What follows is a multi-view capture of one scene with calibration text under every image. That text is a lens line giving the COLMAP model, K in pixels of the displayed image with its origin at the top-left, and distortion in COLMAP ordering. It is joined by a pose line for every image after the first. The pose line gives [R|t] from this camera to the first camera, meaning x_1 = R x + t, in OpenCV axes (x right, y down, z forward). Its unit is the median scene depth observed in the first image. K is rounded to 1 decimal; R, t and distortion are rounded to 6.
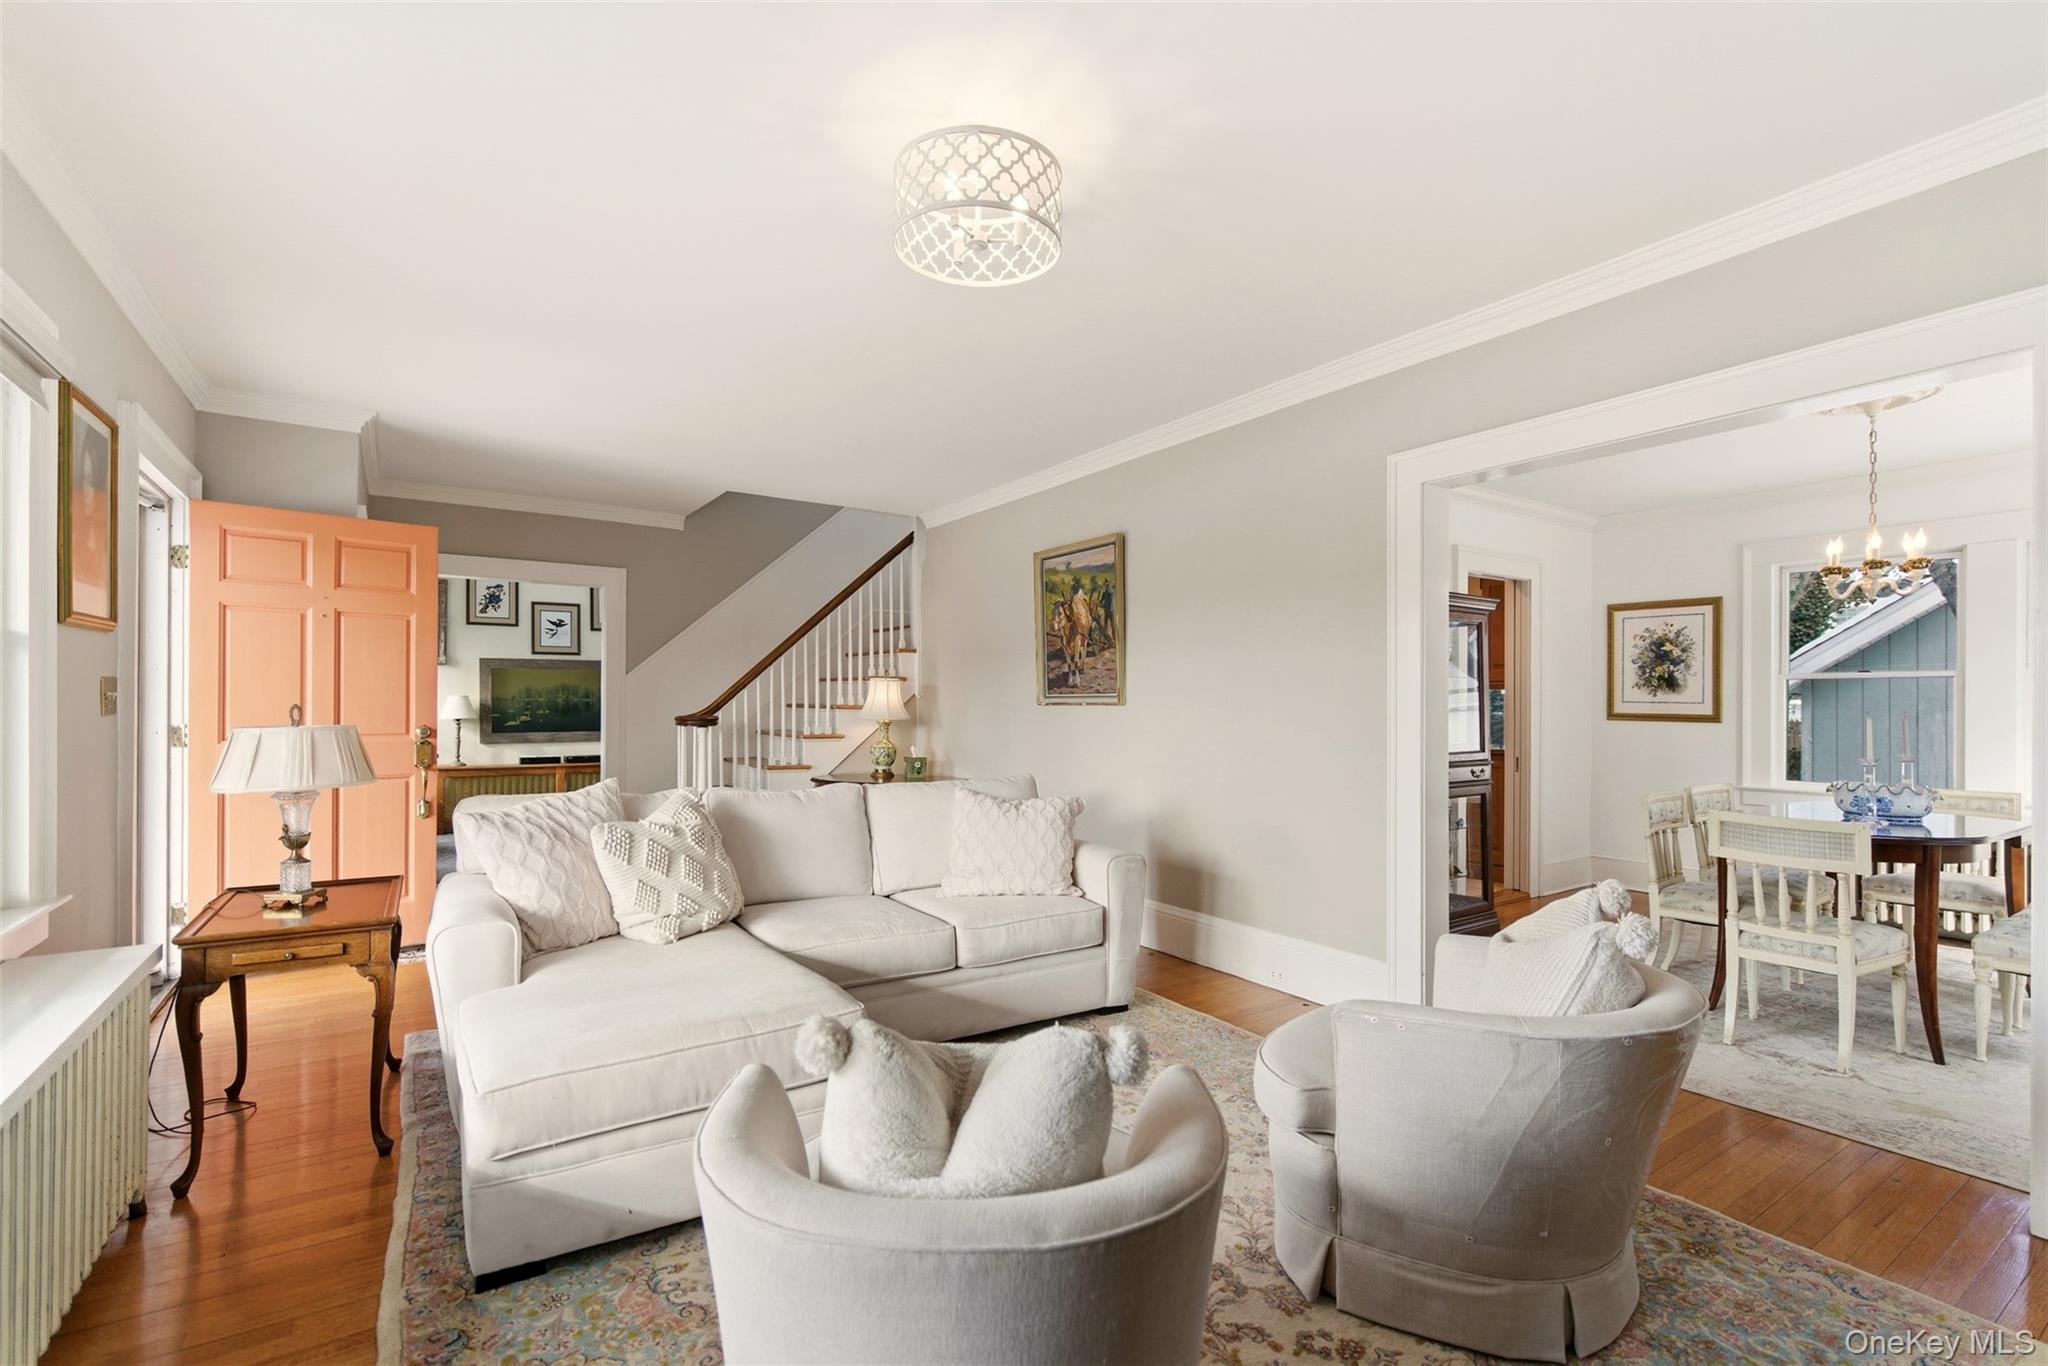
lens RADIAL K [[935.3, 0, 1018.7], [0, 935.3, 698.7], [0, 0, 1]] dist [0.005441, -0.000915]
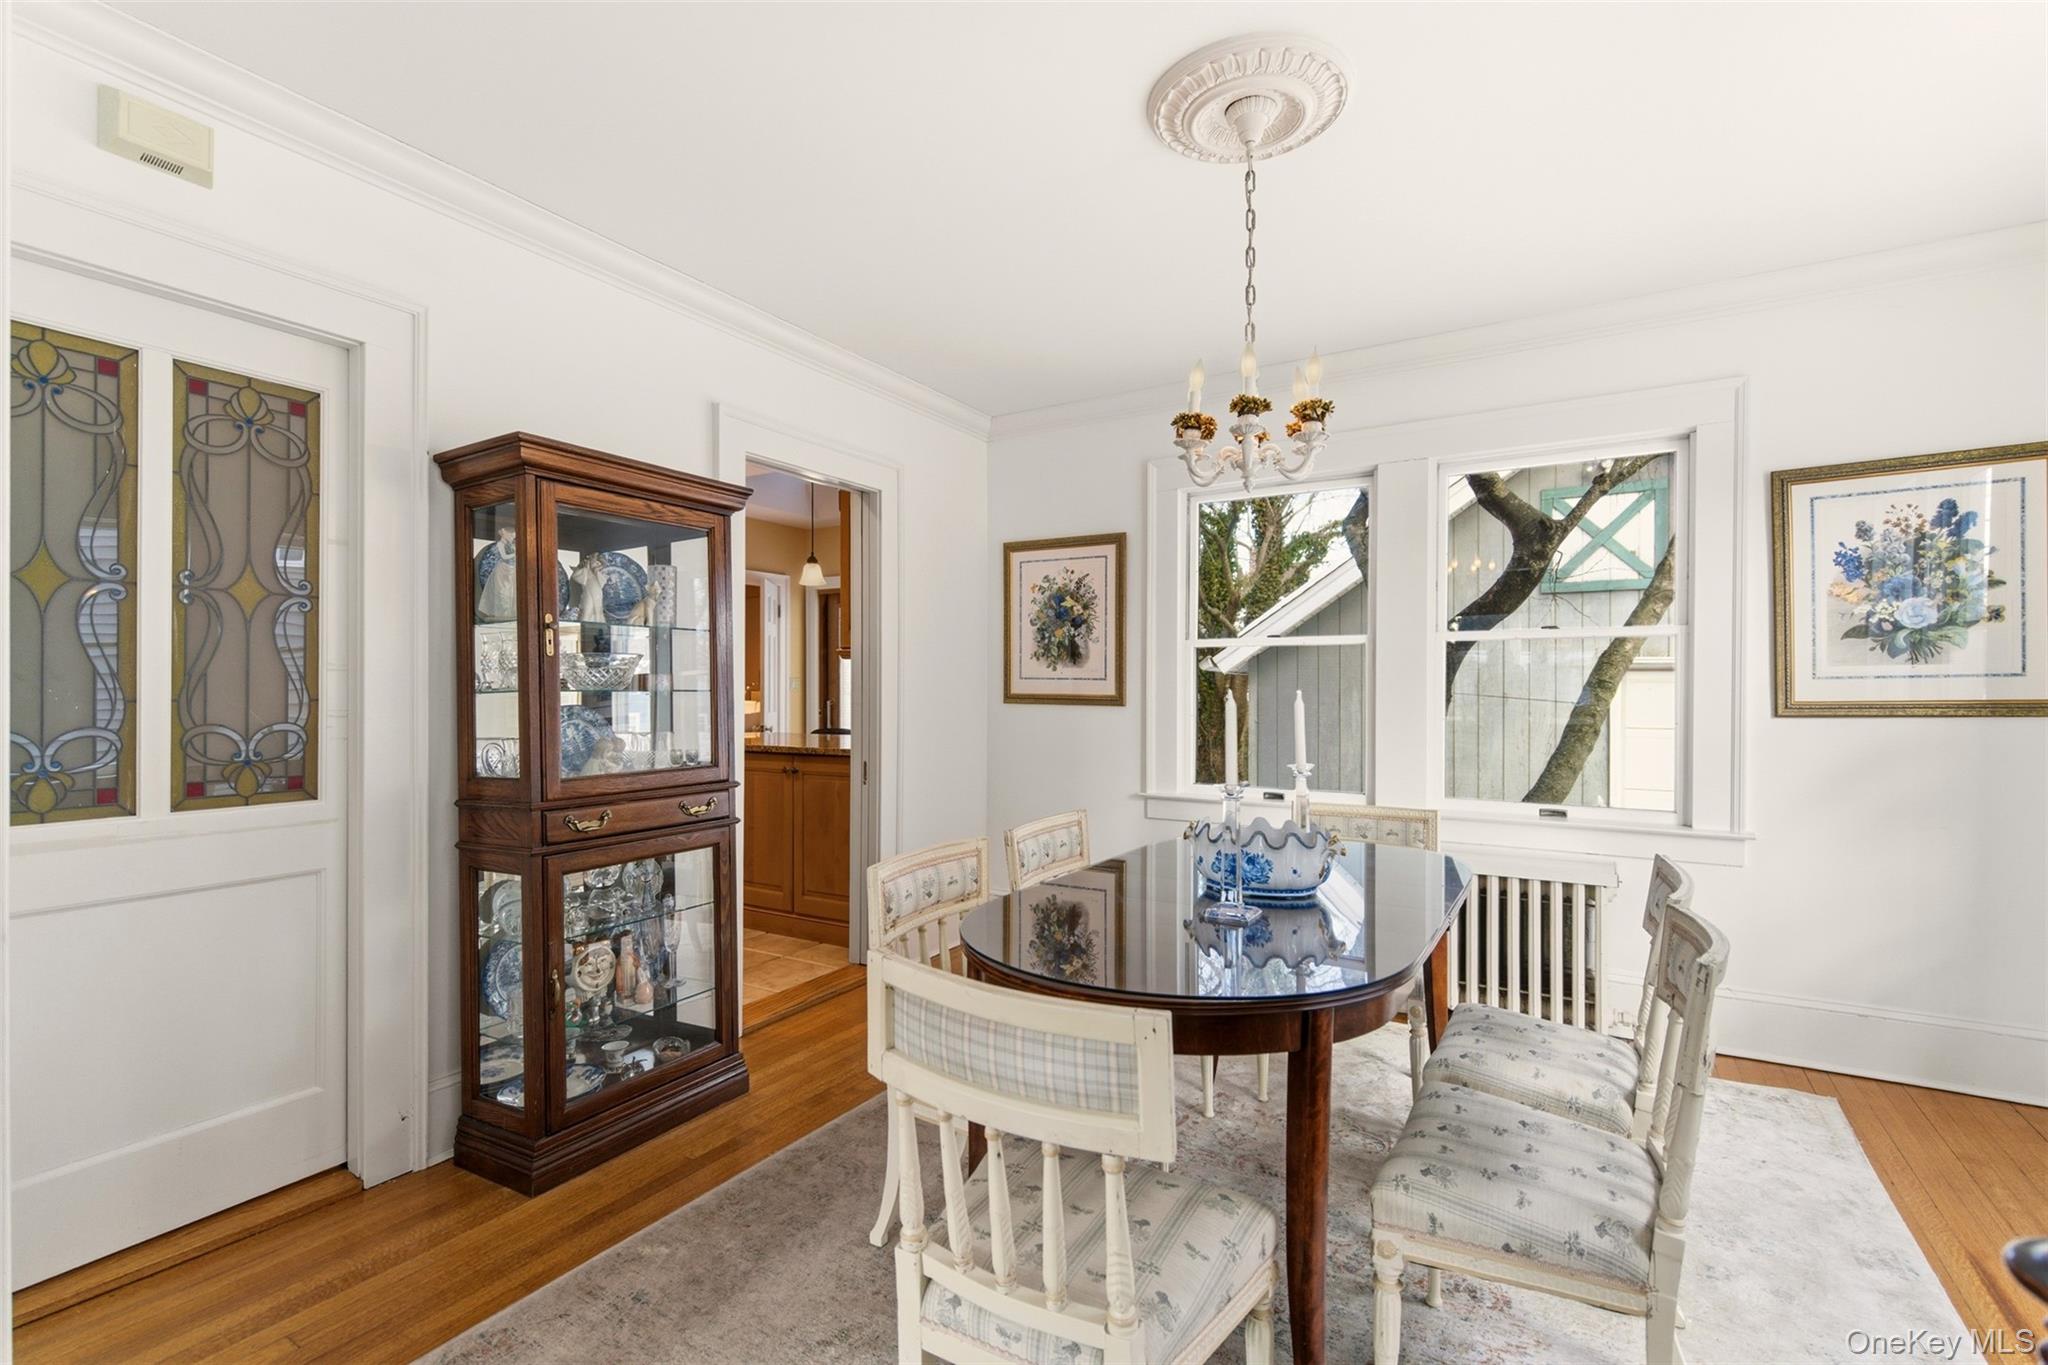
lens RADIAL K [[935.3, 0, 1031.9], [0, 935.3, 683.0], [0, 0, 1]] dist [0.005441, -0.000915]
pose [[0.905861, 0.000865, 0.423575, 0.366053], [-0.002228, 0.999994, 0.002722, 0.005403], [-0.423570, -0.003410, 0.905857, 0.363594]]
